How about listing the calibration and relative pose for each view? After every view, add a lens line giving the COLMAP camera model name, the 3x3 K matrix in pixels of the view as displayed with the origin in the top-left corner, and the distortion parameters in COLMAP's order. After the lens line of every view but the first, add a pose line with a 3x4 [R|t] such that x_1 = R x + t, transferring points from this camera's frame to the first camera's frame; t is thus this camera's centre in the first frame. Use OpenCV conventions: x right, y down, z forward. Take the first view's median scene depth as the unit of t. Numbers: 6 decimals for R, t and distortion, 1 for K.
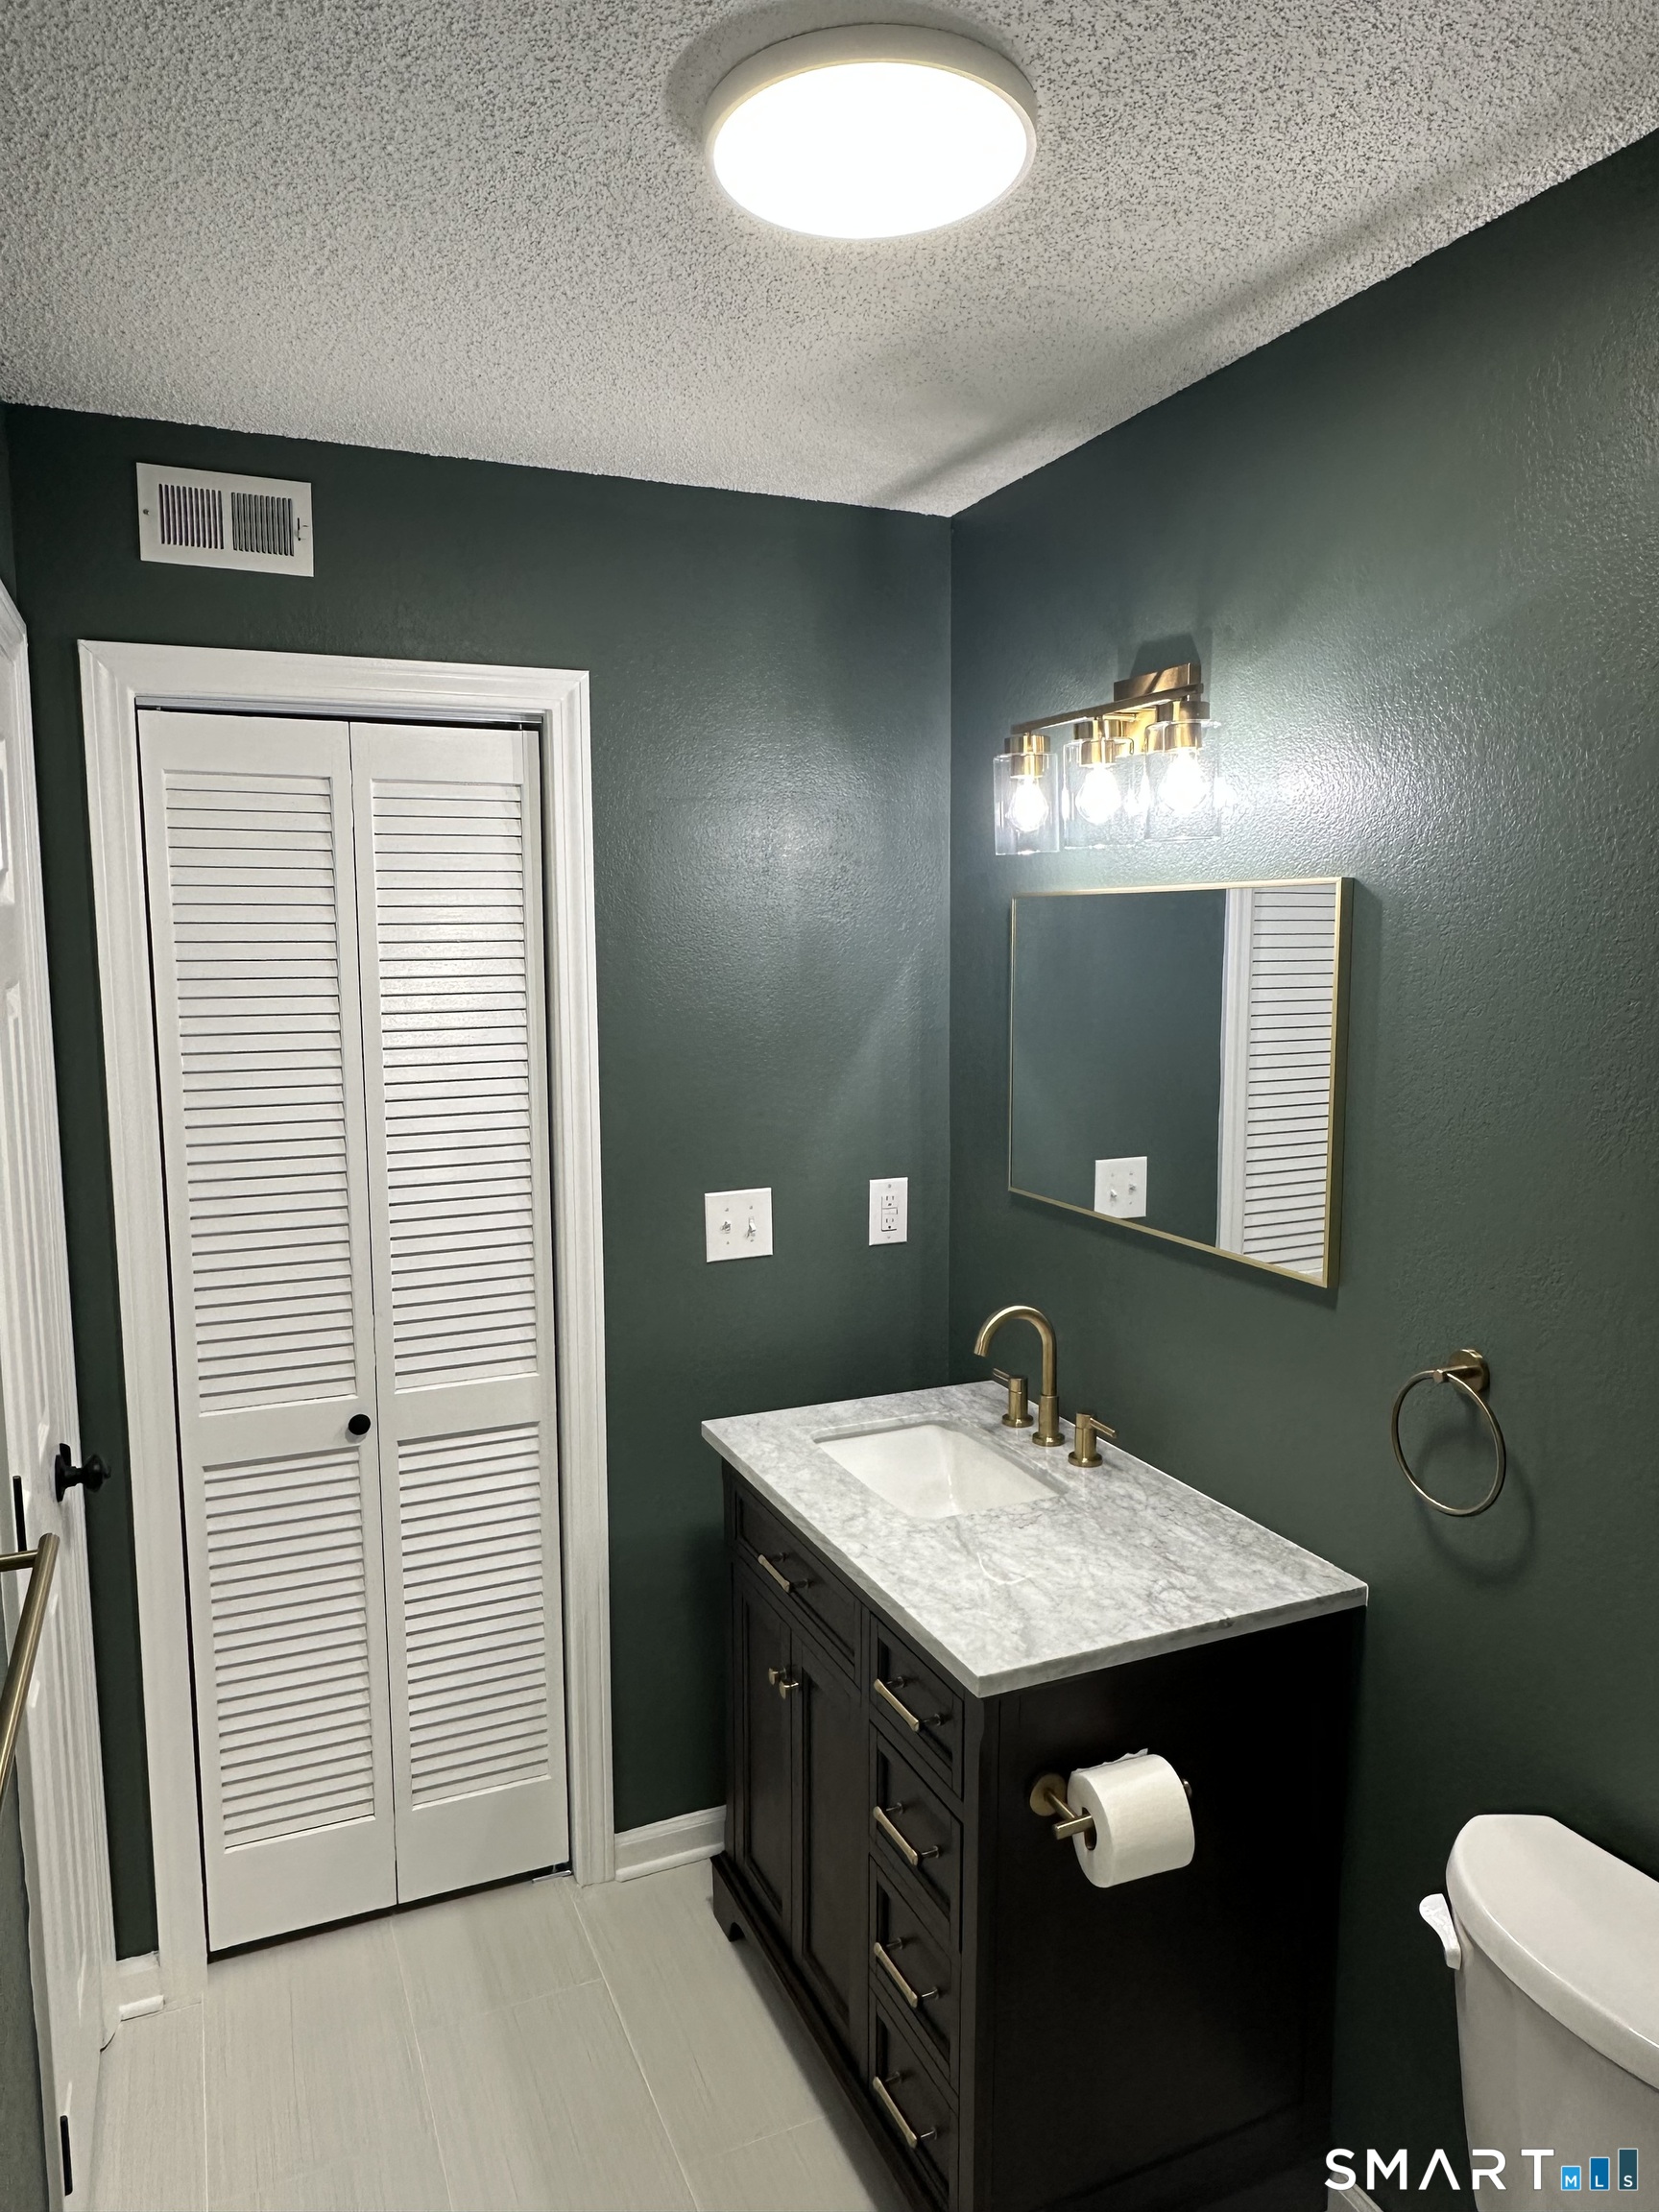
lens RADIAL K [[1446.6, 0, 821.2], [0, 1446.6, 1115.3], [0, 0, 1]] dist [-0.003387, 0.000793]
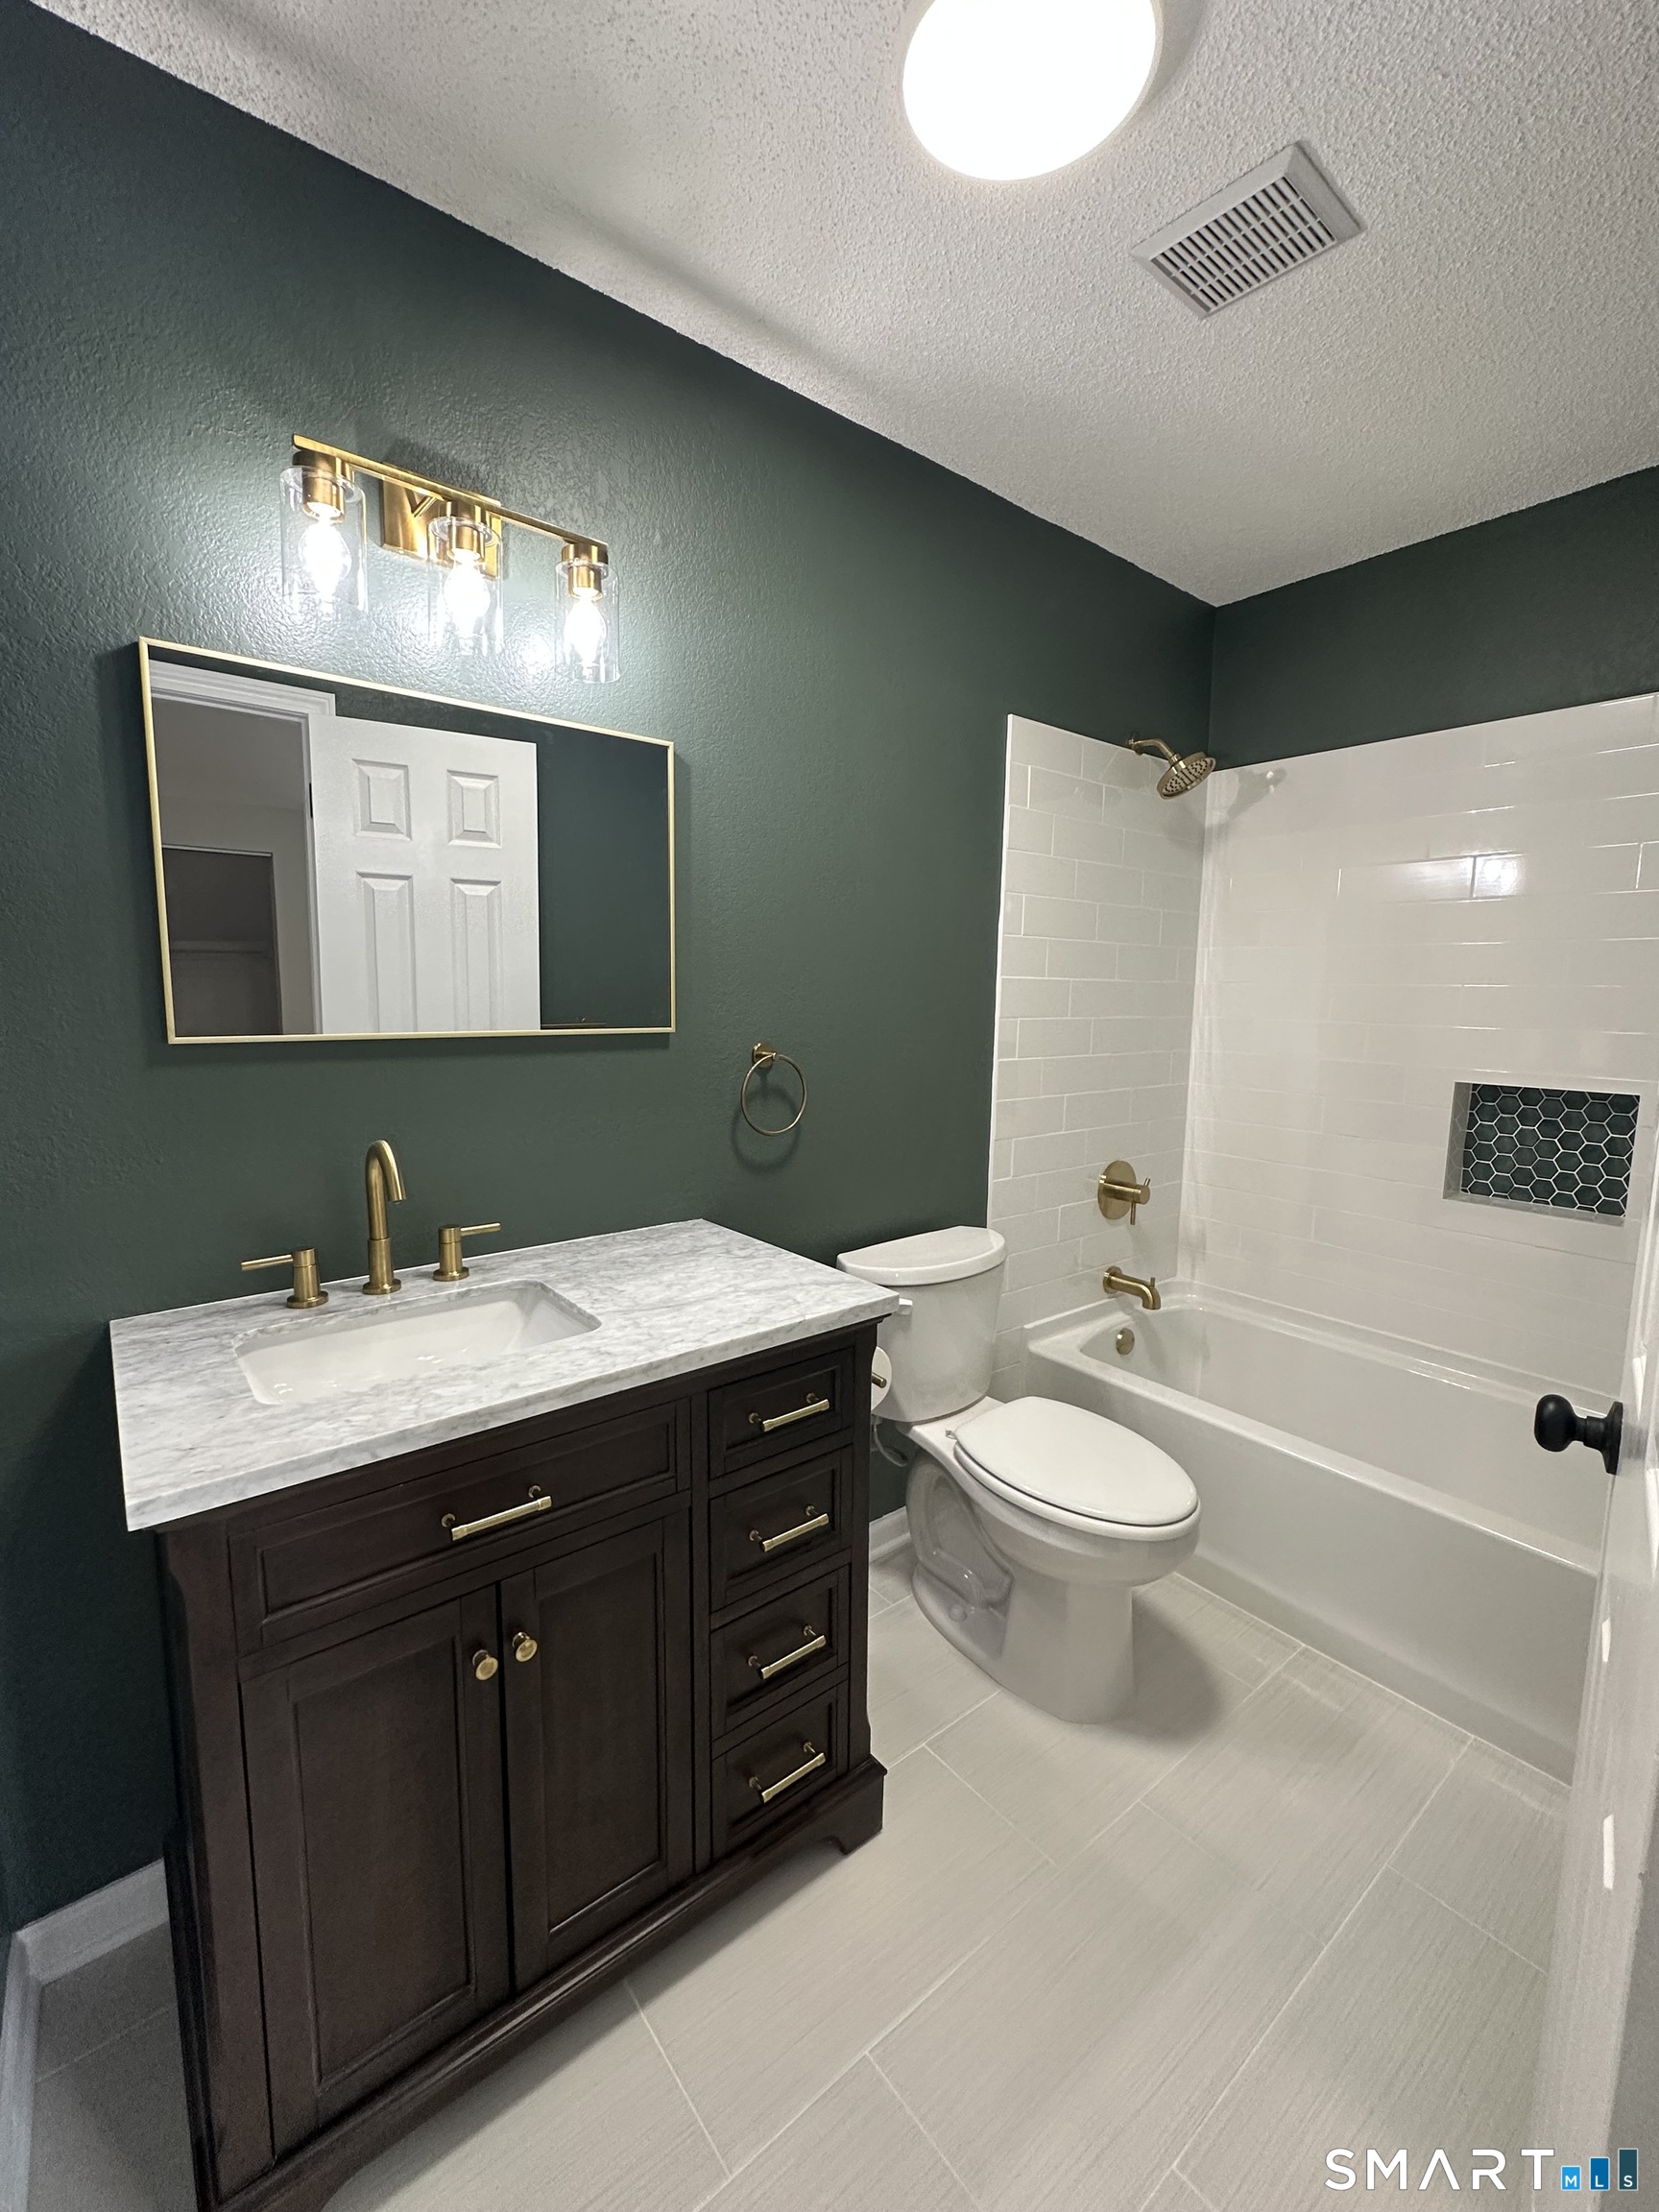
lens RADIAL K [[927.5, 0, 824.3], [0, 927.5, 1102.0], [0, 0, 1]] dist [-0.003383, 0.000432]
pose [[-0.264076, -0.115176, 0.957600, -0.560213], [0.111714, 0.982510, 0.148980, 0.063832], [-0.958010, 0.146320, -0.246591, 1.036611]]
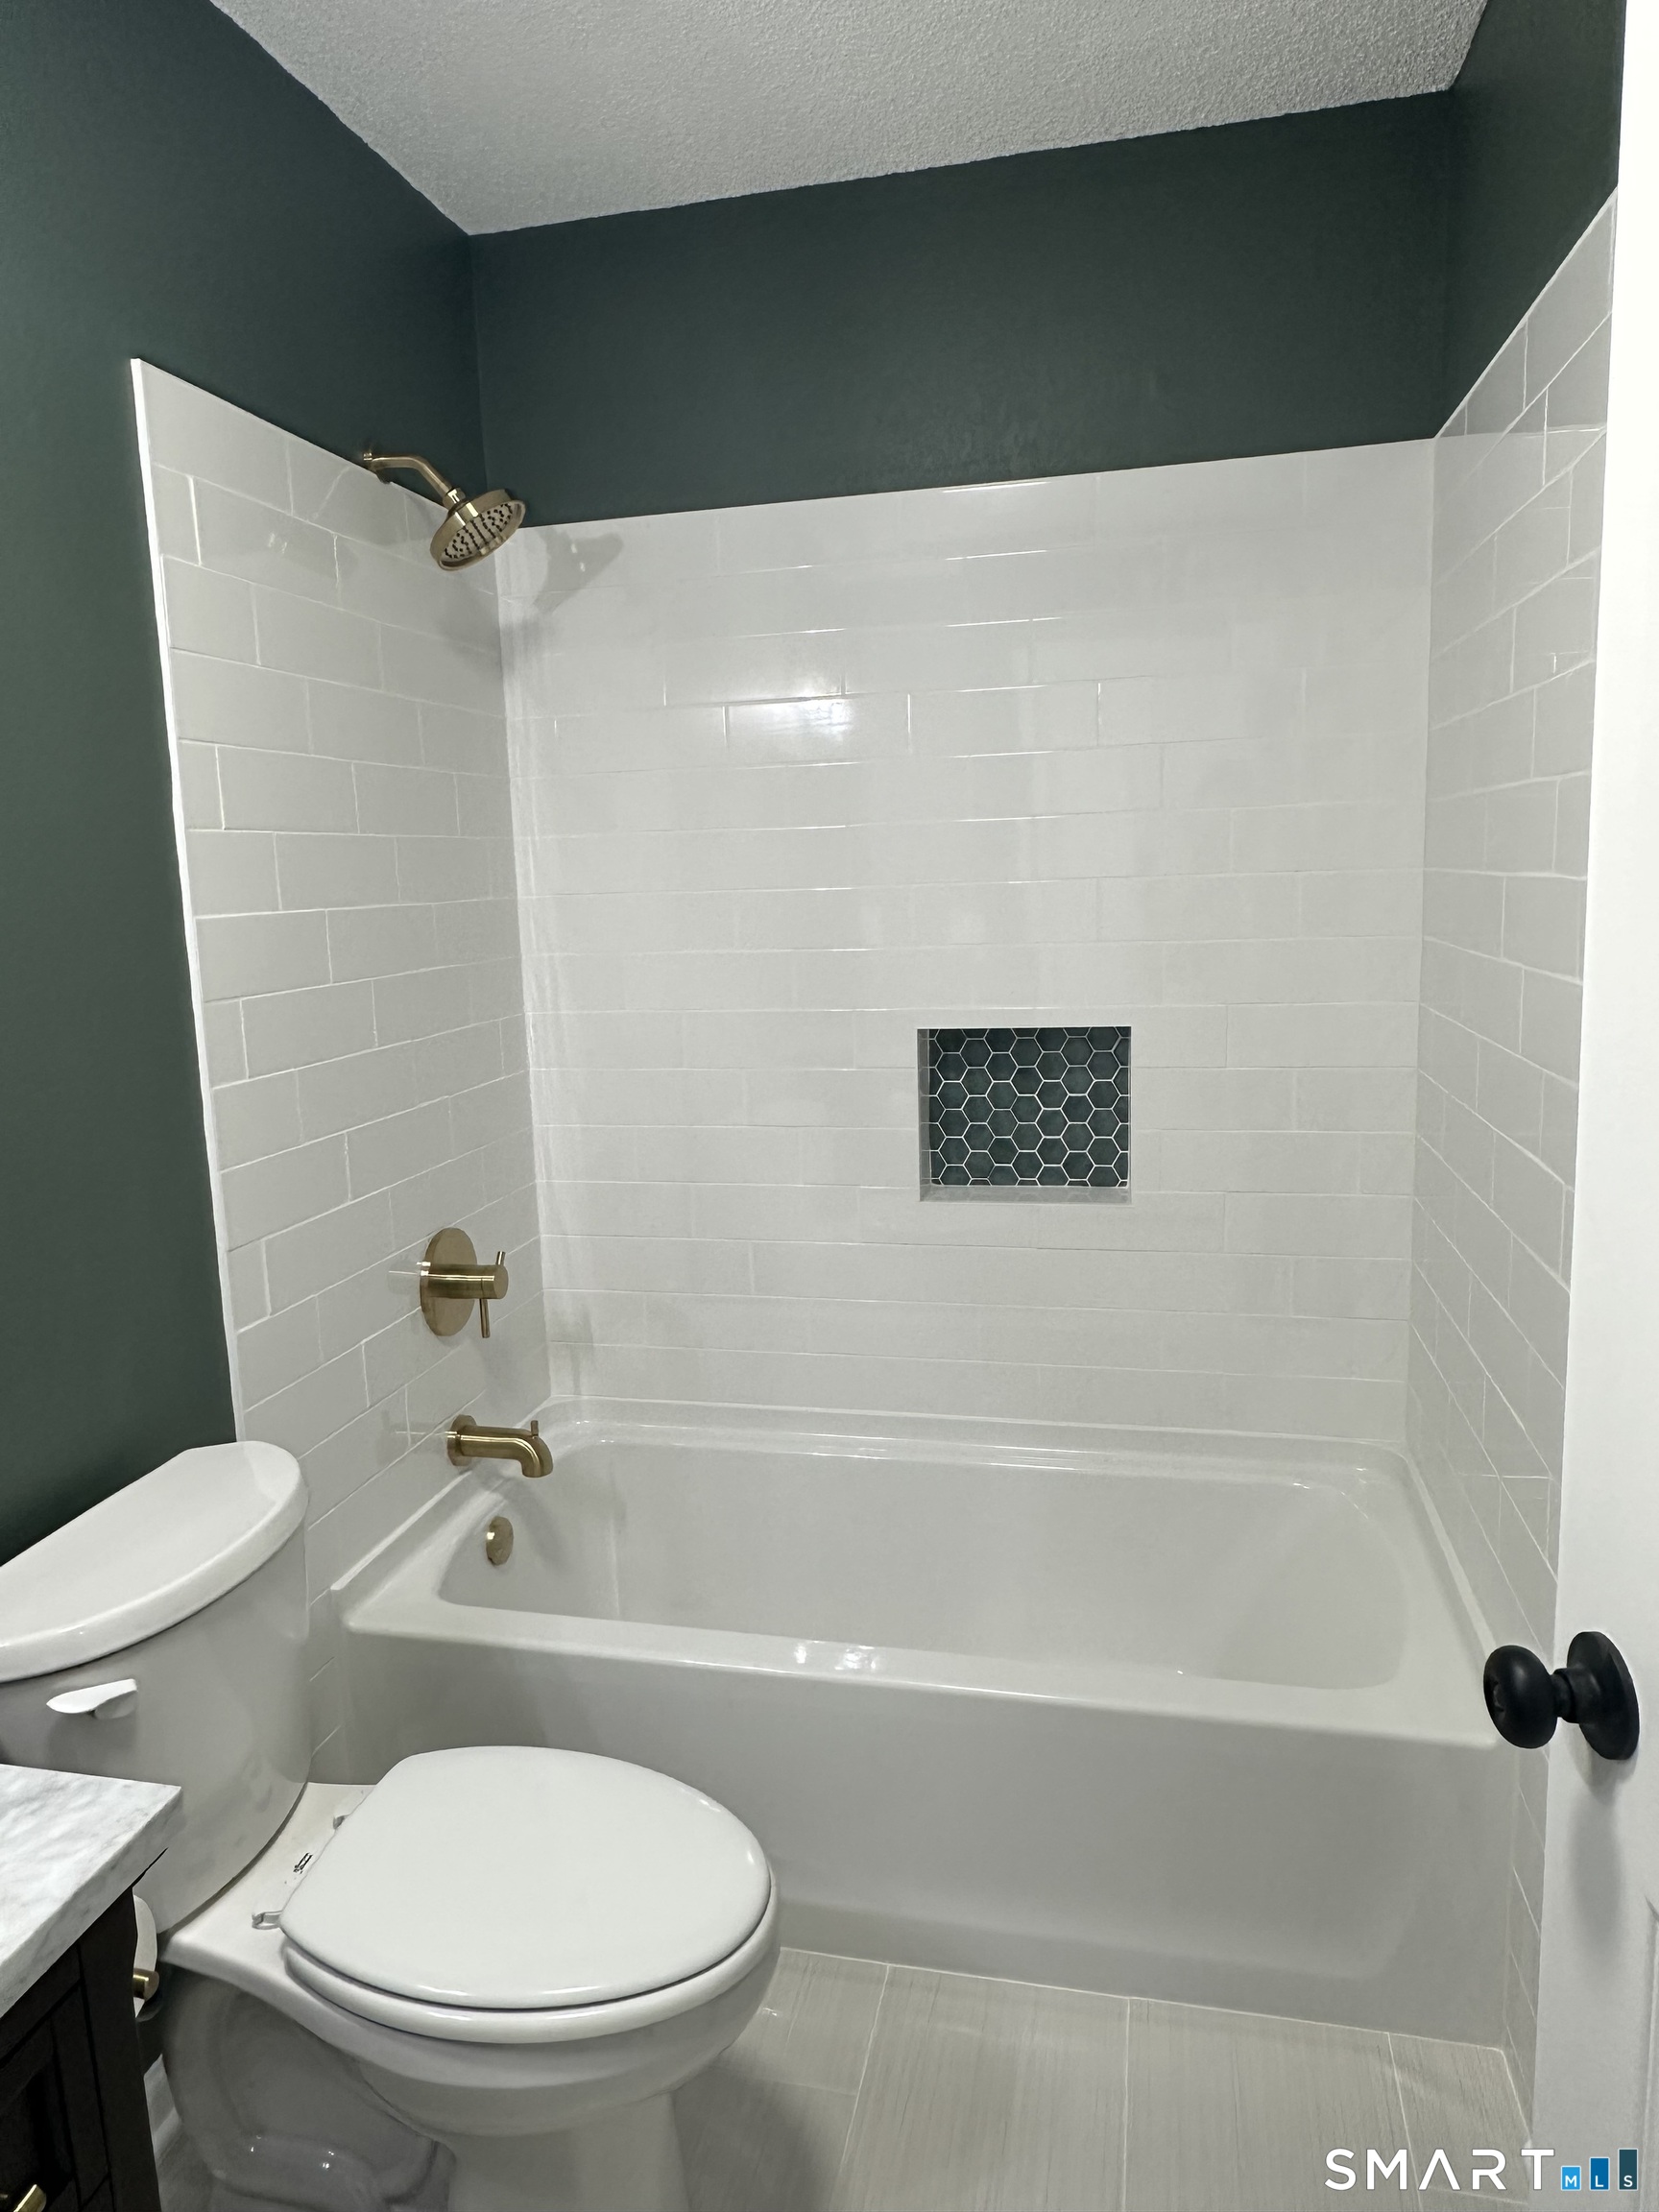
lens RADIAL K [[1446.6, 0, 818.0], [0, 1446.6, 1098.5], [0, 0, 1]] dist [-0.003387, 0.000793]
pose [[-0.804793, -0.059720, 0.590543, -0.309178], [0.116408, 0.959724, 0.255695, 0.032609], [-0.582029, 0.274526, -0.765427, 0.991987]]
